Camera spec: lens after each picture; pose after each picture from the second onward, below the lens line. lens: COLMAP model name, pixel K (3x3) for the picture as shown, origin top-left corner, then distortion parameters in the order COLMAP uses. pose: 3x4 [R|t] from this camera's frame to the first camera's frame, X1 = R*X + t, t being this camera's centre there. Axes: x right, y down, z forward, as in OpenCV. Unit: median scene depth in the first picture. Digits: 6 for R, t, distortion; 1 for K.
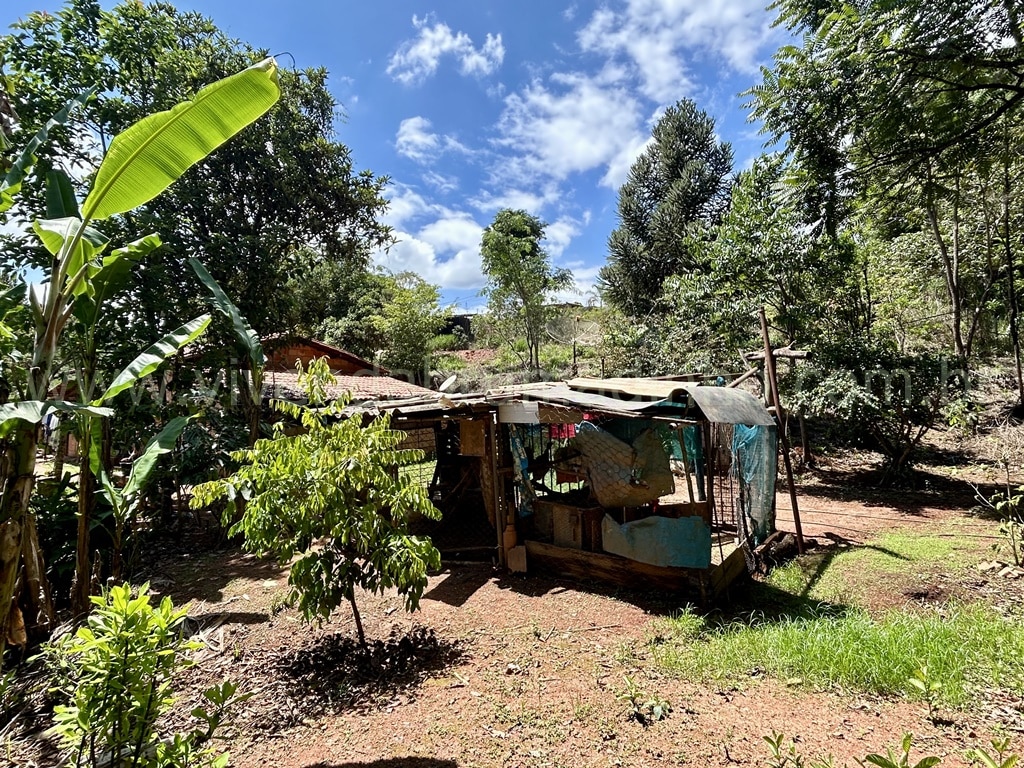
lens RADIAL K [[565.8, 0, 509.2], [0, 565.8, 378.4], [0, 0, 1]] dist [-0.010424, 0.009906]
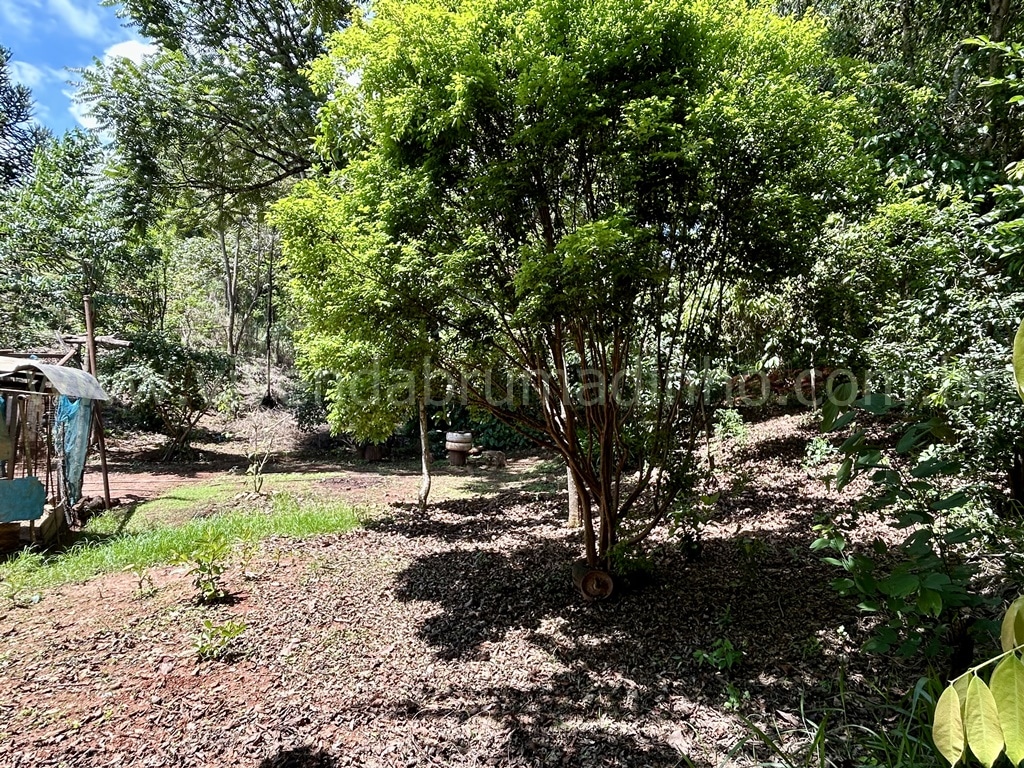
lens RADIAL K [[597.8, 0, 511.8], [0, 597.8, 372.3], [0, 0, 1]] dist [0.000618, 0.000839]
pose [[0.432291, 0.068090, 0.899160, -0.174230], [-0.077448, 0.996264, -0.038209, 0.001356], [-0.898402, -0.053121, 0.435949, -0.195016]]
